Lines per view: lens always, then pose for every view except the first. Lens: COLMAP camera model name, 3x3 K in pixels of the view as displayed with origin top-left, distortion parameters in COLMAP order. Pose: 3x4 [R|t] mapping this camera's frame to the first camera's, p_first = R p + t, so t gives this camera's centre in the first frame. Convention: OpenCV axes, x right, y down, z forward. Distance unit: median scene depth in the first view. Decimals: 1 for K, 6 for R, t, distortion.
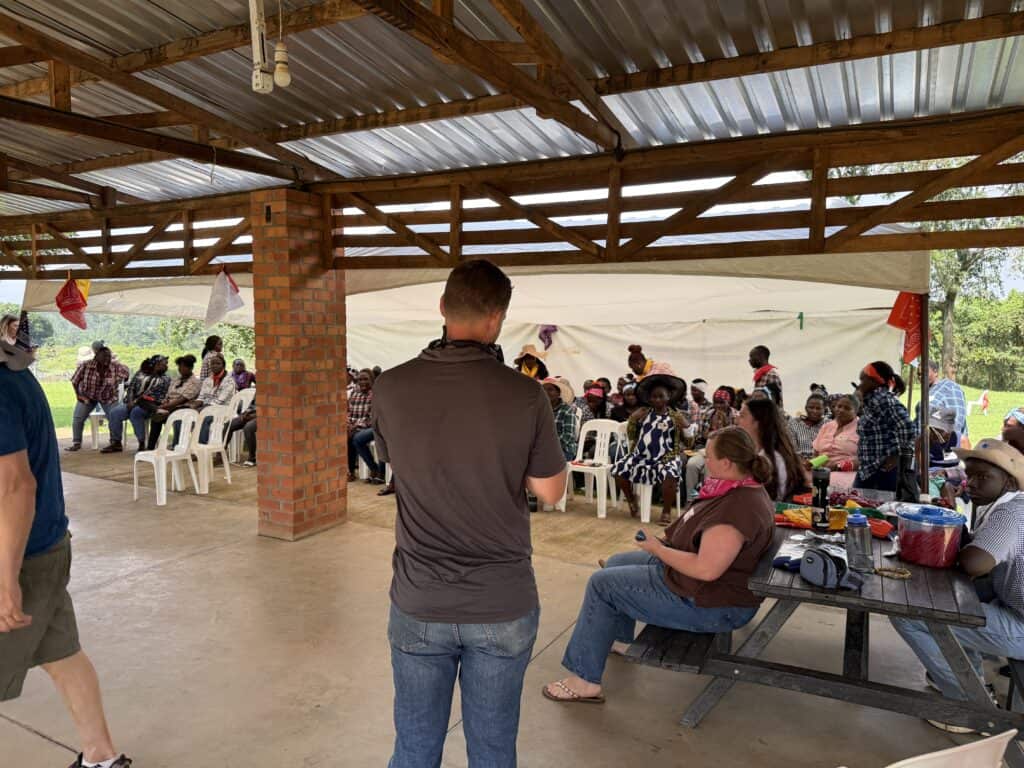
lens RADIAL K [[758.6, 0, 512.2], [0, 758.6, 410.0], [0, 0, 1]] dist [-0.001612, -0.006481]
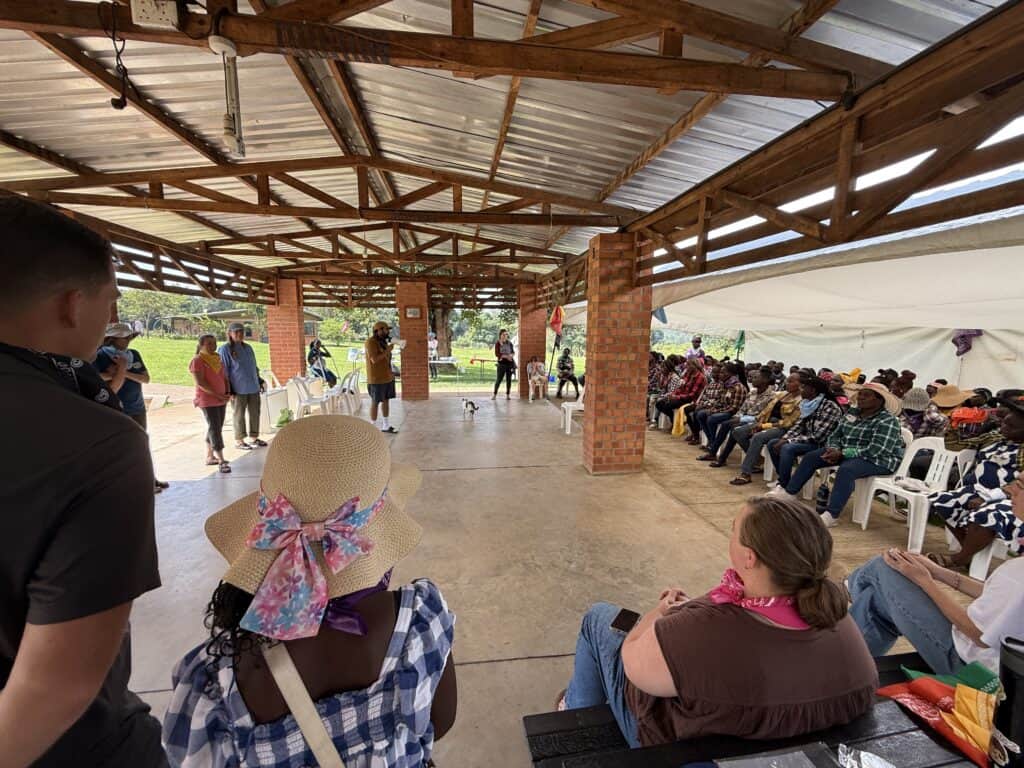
lens RADIAL K [[410.3, 0, 512.0], [0, 410.3, 384.0], [0, 0, 1]] dist [0.003000, 0.000094]
pose [[0.572190, 0.101974, -0.813757, 0.249736], [-0.093228, 0.993895, 0.058994, -0.036054], [0.814805, 0.042109, 0.578203, 0.401318]]
